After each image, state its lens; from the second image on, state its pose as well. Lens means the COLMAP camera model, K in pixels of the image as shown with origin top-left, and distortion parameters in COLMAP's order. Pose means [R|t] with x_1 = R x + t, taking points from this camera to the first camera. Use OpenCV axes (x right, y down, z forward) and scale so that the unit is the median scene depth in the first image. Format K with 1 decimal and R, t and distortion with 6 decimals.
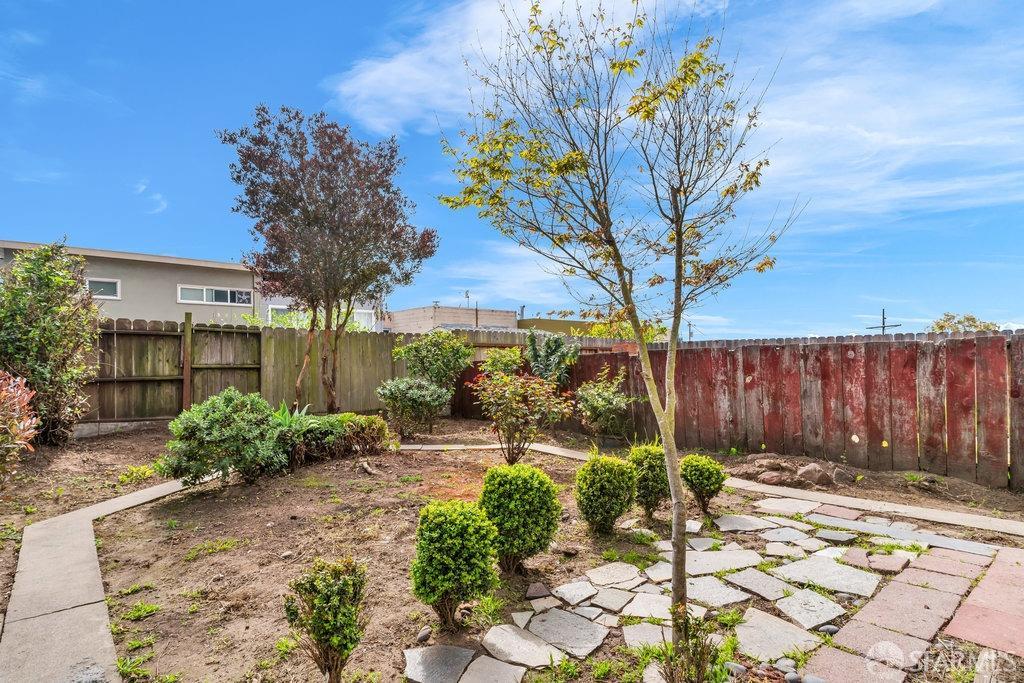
lens RADIAL K [[483.1, 0, 512.0], [0, 483.1, 341.5], [0, 0, 1]] dist [0.002450, 0.004654]
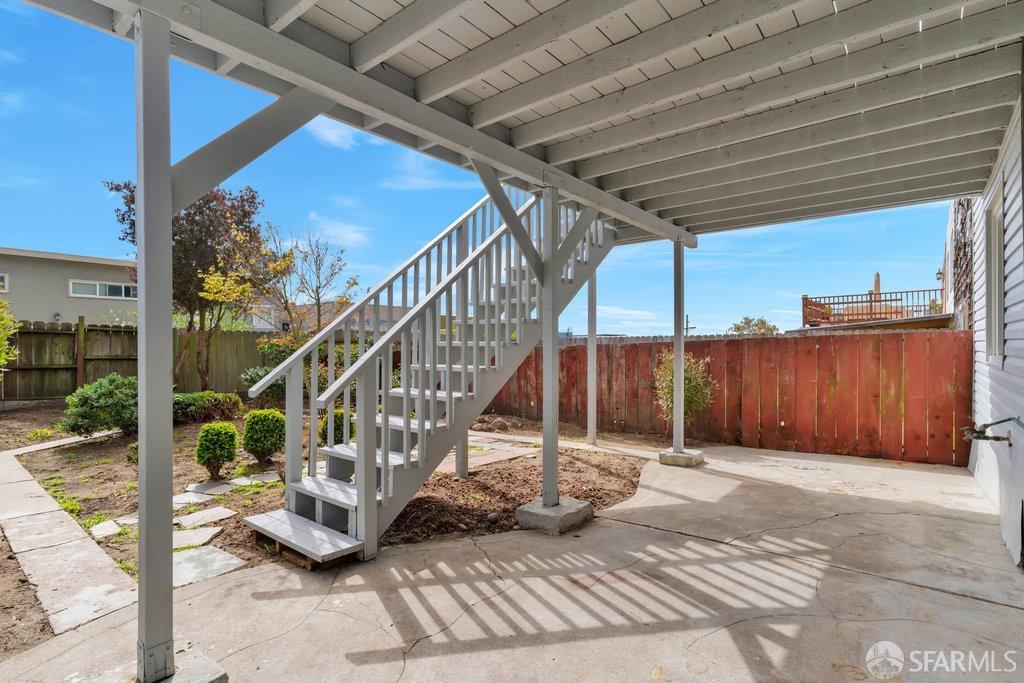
lens RADIAL K [[483.1, 0, 512.0], [0, 483.1, 341.5], [0, 0, 1]] dist [0.002450, 0.004654]
pose [[0.990499, 0.009536, 0.137186, 0.296717], [-0.012142, 0.999761, 0.018171, -0.029489], [-0.136980, -0.019664, 0.990379, -0.447818]]
